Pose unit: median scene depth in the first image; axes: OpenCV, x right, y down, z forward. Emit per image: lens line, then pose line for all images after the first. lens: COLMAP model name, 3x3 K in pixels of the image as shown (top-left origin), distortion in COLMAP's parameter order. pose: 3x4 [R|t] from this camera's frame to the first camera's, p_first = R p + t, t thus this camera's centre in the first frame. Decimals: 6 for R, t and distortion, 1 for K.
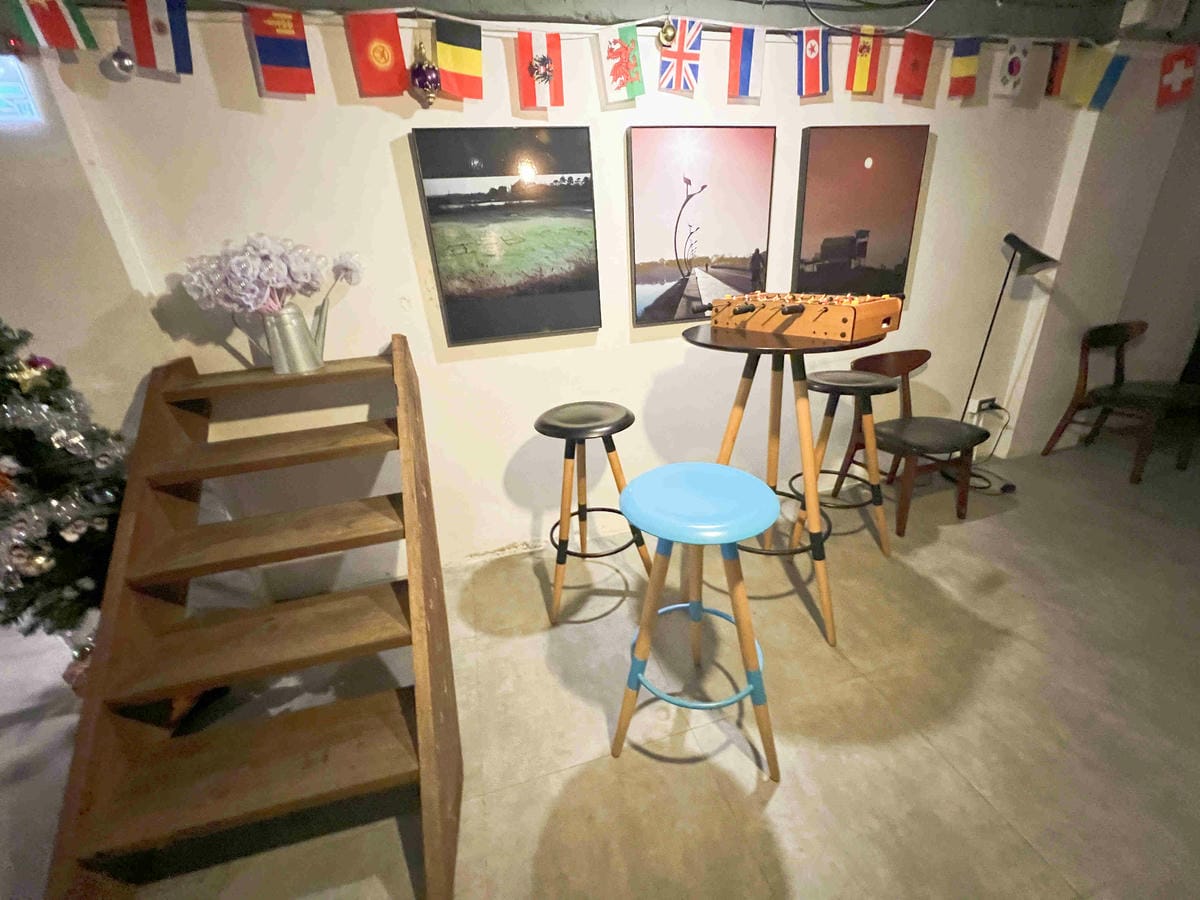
lens RADIAL K [[479.7, 0, 601.0], [0, 479.7, 449.1], [0, 0, 1]] dist [-0.001814, -0.000127]
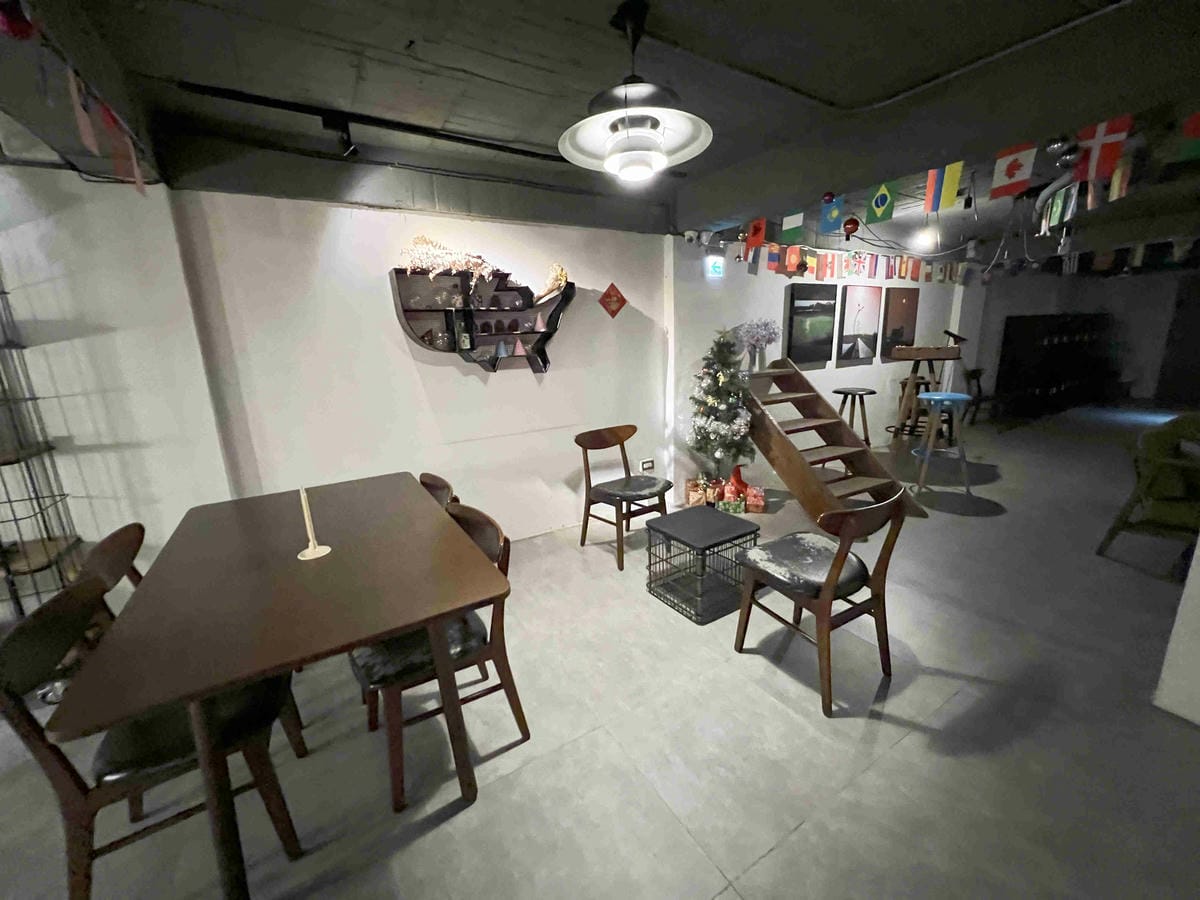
lens RADIAL K [[479.7, 0, 601.0], [0, 479.7, 449.1], [0, 0, 1]] dist [-0.001814, -0.000127]
pose [[0.961775, -0.031188, 0.272060, -1.754283], [0.077407, 0.983939, -0.160849, 0.469229], [-0.262674, 0.175760, 0.948742, -0.868705]]
